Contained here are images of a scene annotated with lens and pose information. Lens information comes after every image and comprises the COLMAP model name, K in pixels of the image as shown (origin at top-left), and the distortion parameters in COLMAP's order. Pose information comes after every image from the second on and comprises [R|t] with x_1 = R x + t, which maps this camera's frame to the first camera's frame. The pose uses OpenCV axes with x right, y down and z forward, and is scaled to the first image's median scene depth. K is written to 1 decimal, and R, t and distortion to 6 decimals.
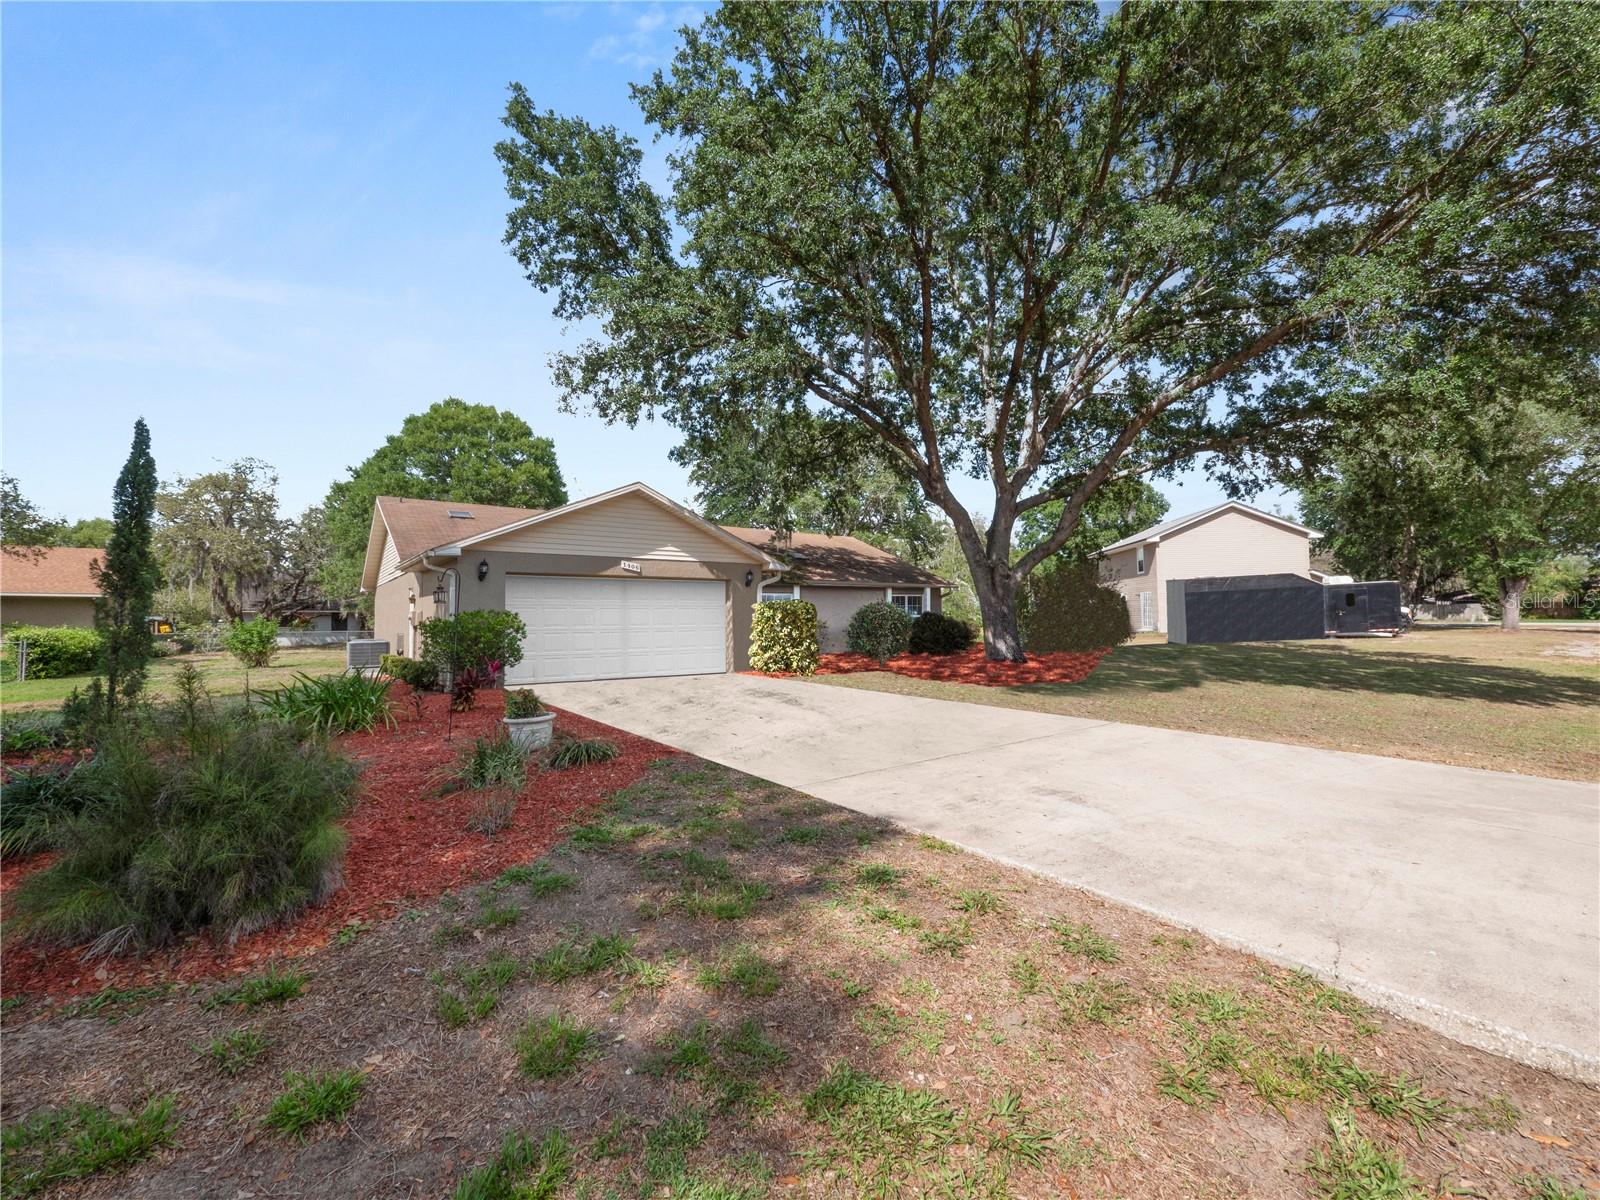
lens RADIAL K [[668.9, 0, 800.0], [0, 668.9, 600.0], [0, 0, 1]] dist [-0.002332, -0.000326]
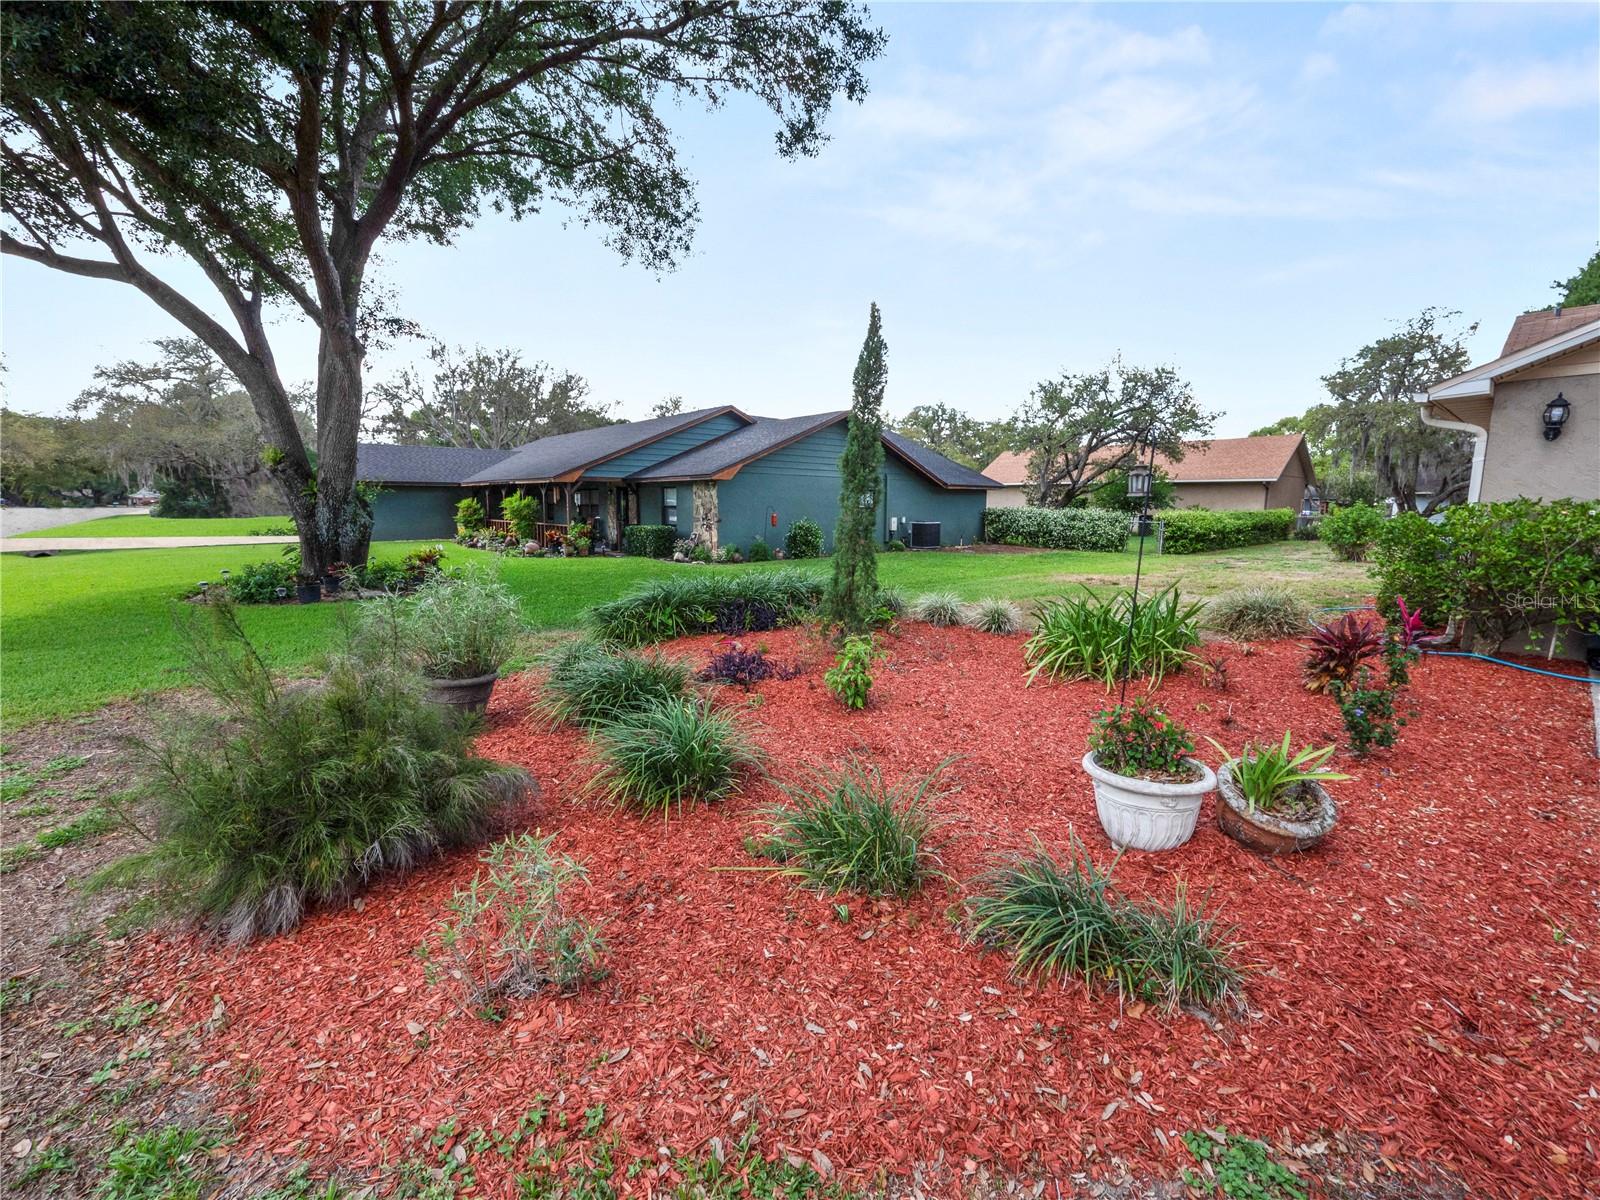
lens RADIAL K [[668.9, 0, 800.0], [0, 668.9, 600.0], [0, 0, 1]] dist [-0.002332, -0.000326]
pose [[0.070661, 0.148803, -0.986339, 0.022104], [0.021462, 0.988355, 0.150644, 0.006004], [0.997269, -0.031814, 0.066644, 0.298295]]
